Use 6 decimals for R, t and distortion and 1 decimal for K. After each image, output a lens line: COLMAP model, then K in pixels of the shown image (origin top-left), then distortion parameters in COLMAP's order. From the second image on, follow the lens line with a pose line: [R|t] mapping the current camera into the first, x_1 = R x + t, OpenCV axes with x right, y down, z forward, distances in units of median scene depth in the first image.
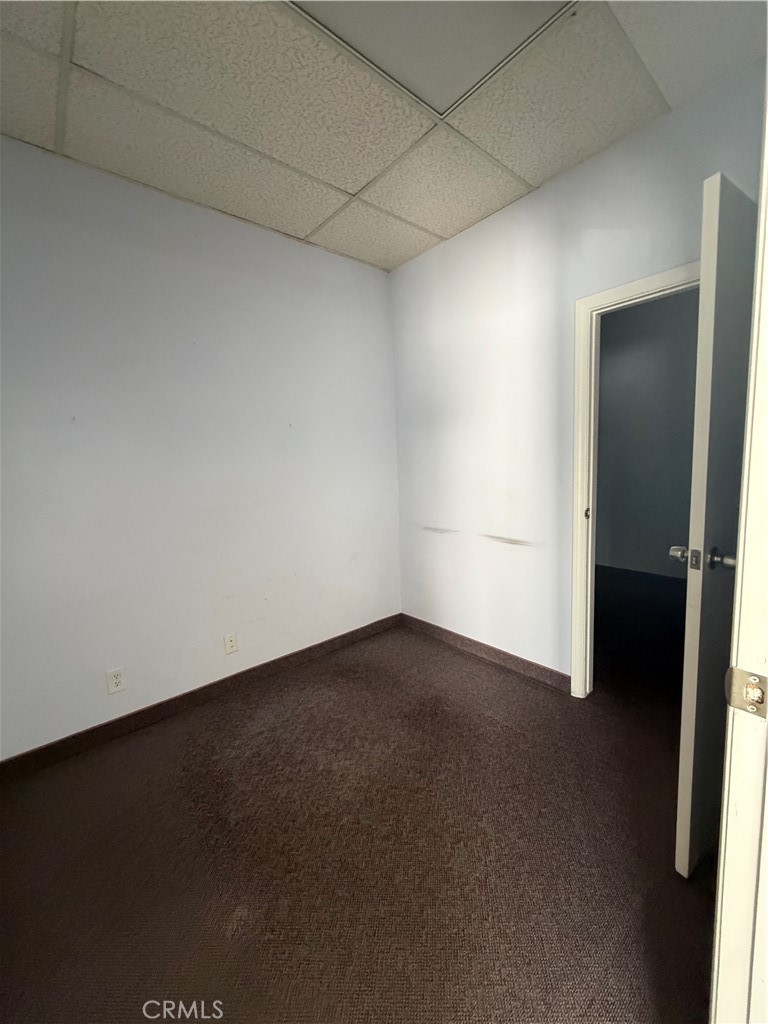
lens RADIAL K [[406.3, 0, 383.2], [0, 406.3, 509.4], [0, 0, 1]] dist [-0.000197, -0.000029]
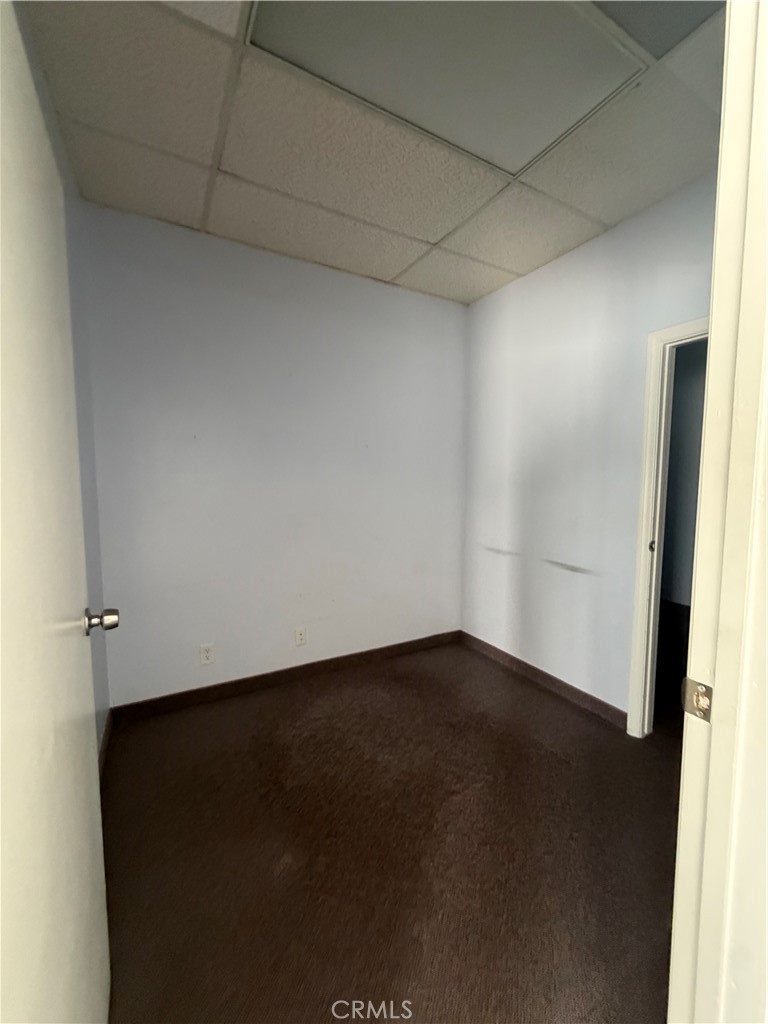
lens RADIAL K [[406.3, 0, 383.2], [0, 406.3, 509.4], [0, 0, 1]] dist [-0.000197, -0.000029]
pose [[0.979409, 0.062677, -0.191910, 0.055230], [-0.070669, 0.996883, -0.035078, 0.001879], [0.189113, 0.047917, 0.980786, -0.098844]]
